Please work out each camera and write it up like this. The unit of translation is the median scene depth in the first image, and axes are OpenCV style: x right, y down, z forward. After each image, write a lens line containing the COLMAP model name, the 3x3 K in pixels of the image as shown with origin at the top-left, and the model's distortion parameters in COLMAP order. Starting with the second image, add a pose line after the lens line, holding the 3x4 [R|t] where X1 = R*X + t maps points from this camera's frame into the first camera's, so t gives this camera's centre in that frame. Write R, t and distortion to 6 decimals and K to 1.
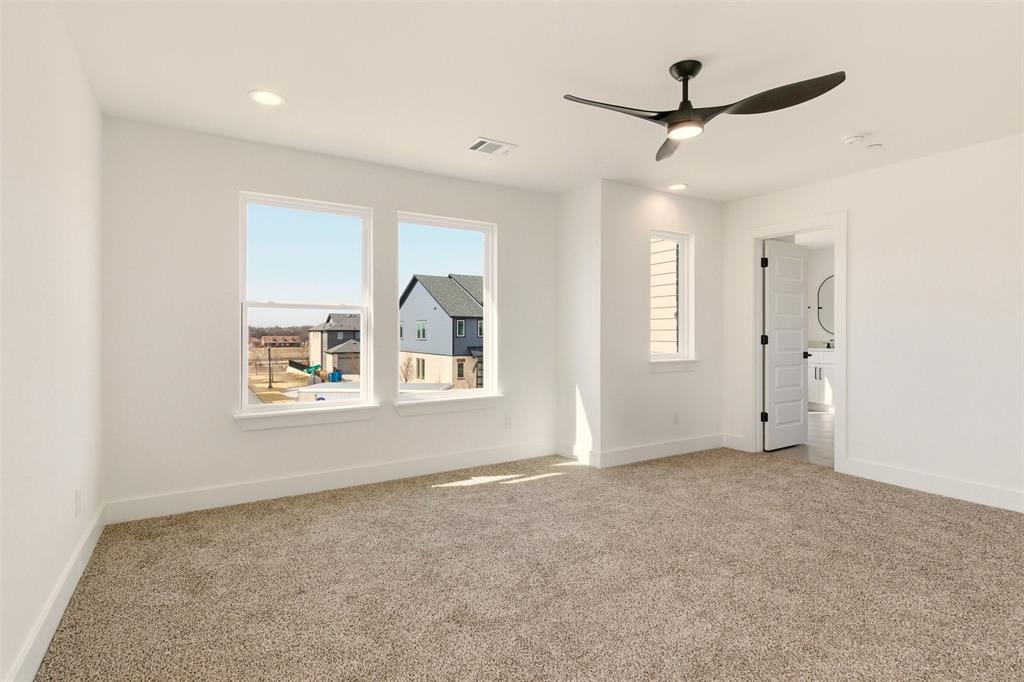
lens RADIAL K [[528.4, 0, 510.4], [0, 528.4, 334.0], [0, 0, 1]] dist [0.001401, 0.000077]
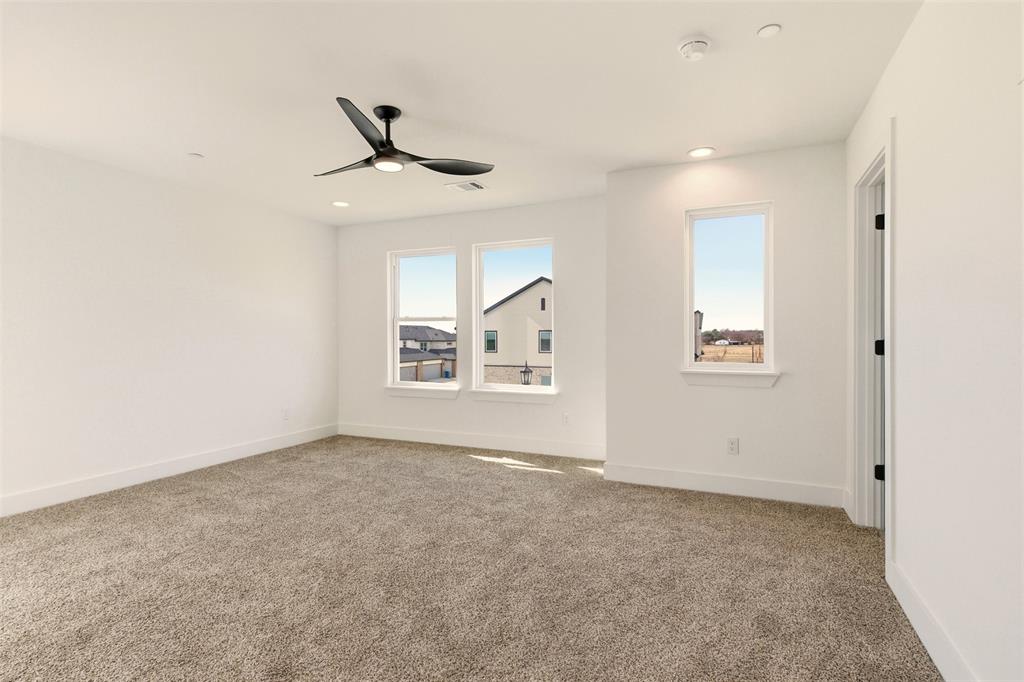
lens RADIAL K [[501.9, 0, 518.6], [0, 501.9, 336.5], [0, 0, 1]] dist [0.047551, -0.031403]
pose [[0.571202, 0.002143, -0.820806, 0.929179], [-0.000225, 0.999997, 0.002455, -0.004531], [0.820809, -0.001217, 0.571201, 0.401160]]
